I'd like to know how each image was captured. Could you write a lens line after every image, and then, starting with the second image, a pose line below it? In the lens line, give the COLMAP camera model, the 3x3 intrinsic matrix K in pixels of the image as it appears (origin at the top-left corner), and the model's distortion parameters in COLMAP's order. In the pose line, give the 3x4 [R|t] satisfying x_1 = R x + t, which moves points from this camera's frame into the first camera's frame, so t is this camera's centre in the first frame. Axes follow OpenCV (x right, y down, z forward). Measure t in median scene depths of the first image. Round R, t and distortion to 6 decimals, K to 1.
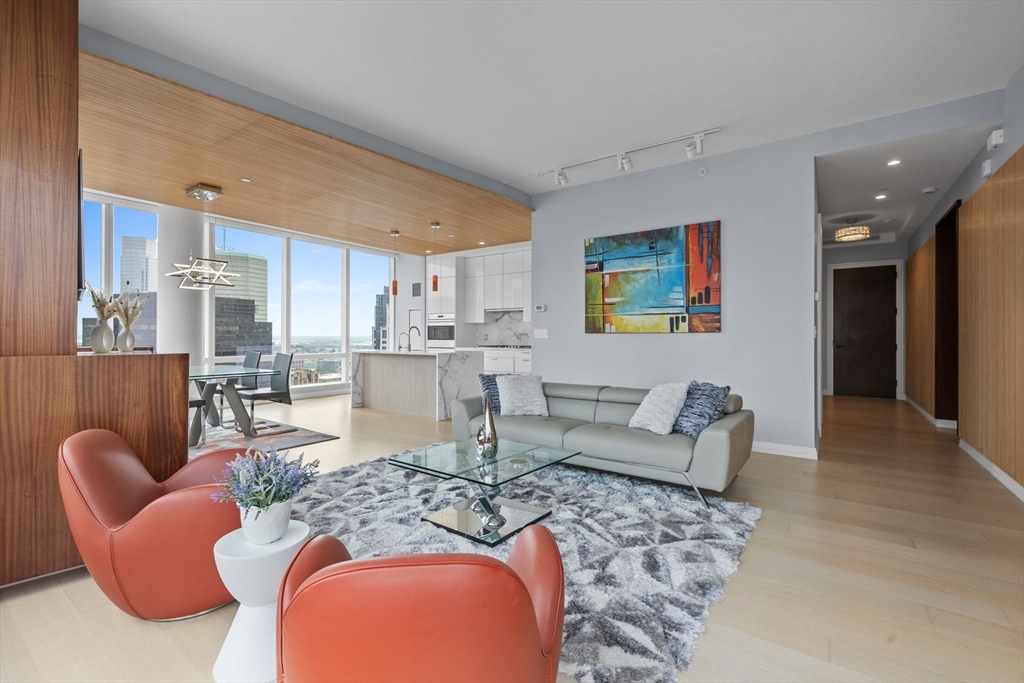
lens RADIAL K [[447.9, 0, 509.3], [0, 447.9, 332.0], [0, 0, 1]] dist [0.003393, 0.001161]
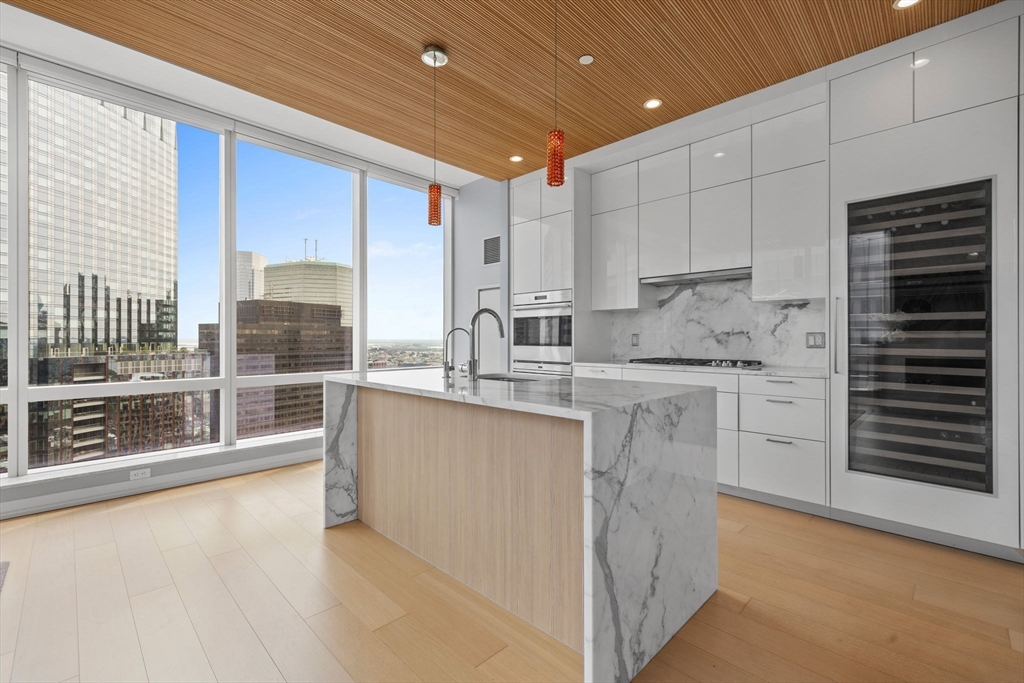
lens RADIAL K [[447.9, 0, 514.0], [0, 447.9, 338.0], [0, 0, 1]] dist [0.003393, 0.001161]
pose [[0.986899, -0.002088, -0.161324, -0.157413], [0.002982, 0.999981, 0.005303, 0.009049], [0.161310, -0.005715, 0.986887, 0.755050]]
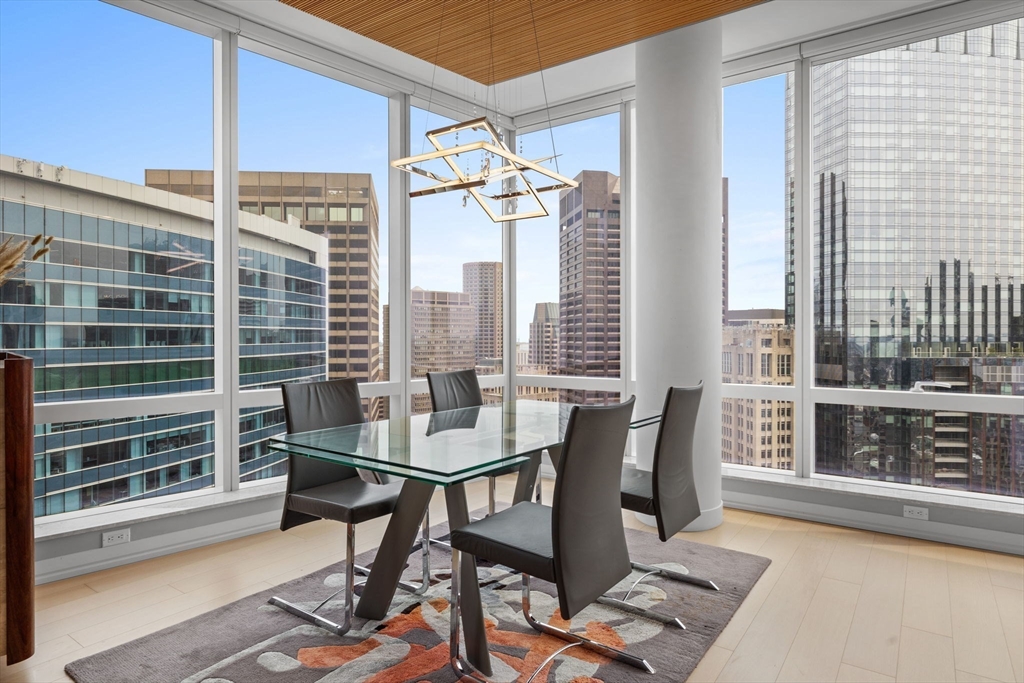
lens RADIAL K [[583.1, 0, 513.9], [0, 583.1, 336.9], [0, 0, 1]] dist [0.008052, -0.002534]
pose [[0.008684, -0.002143, -0.999960, -0.156401], [0.007798, 0.999967, -0.002075, 0.011668], [0.999932, -0.007780, 0.008701, 0.844287]]
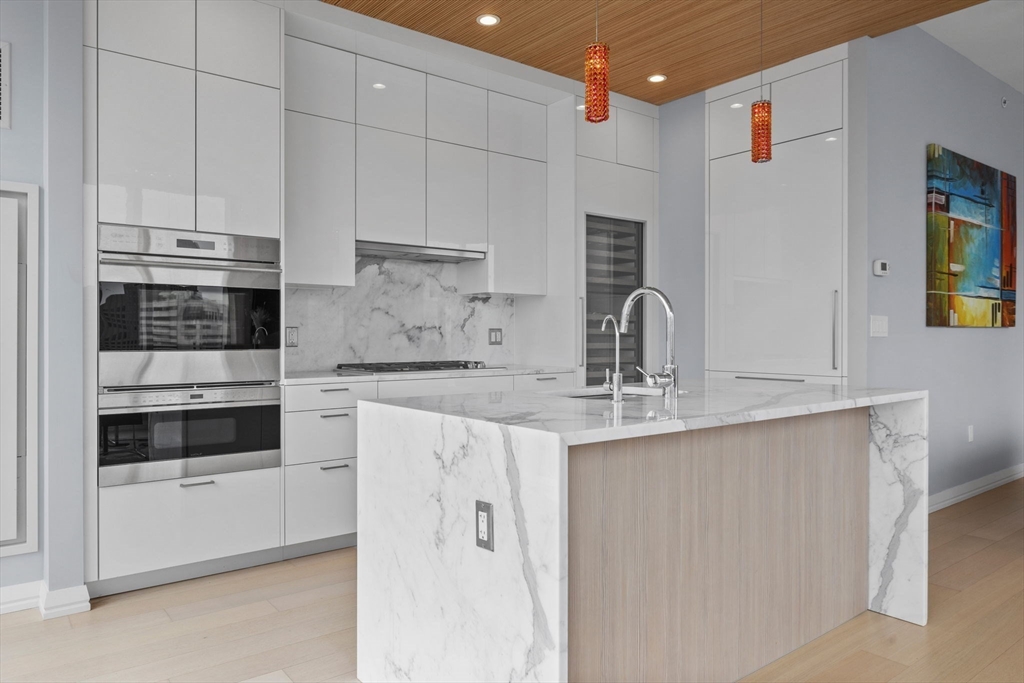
lens RADIAL K [[692.6, 0, 504.1], [0, 692.6, 342.4], [0, 0, 1]] dist [0.004440, -0.001128]
pose [[0.279500, -0.009797, 0.960096, -0.652789], [-0.006201, 0.999909, 0.012009, 0.012707], [-0.960126, -0.009310, 0.279414, 1.111396]]
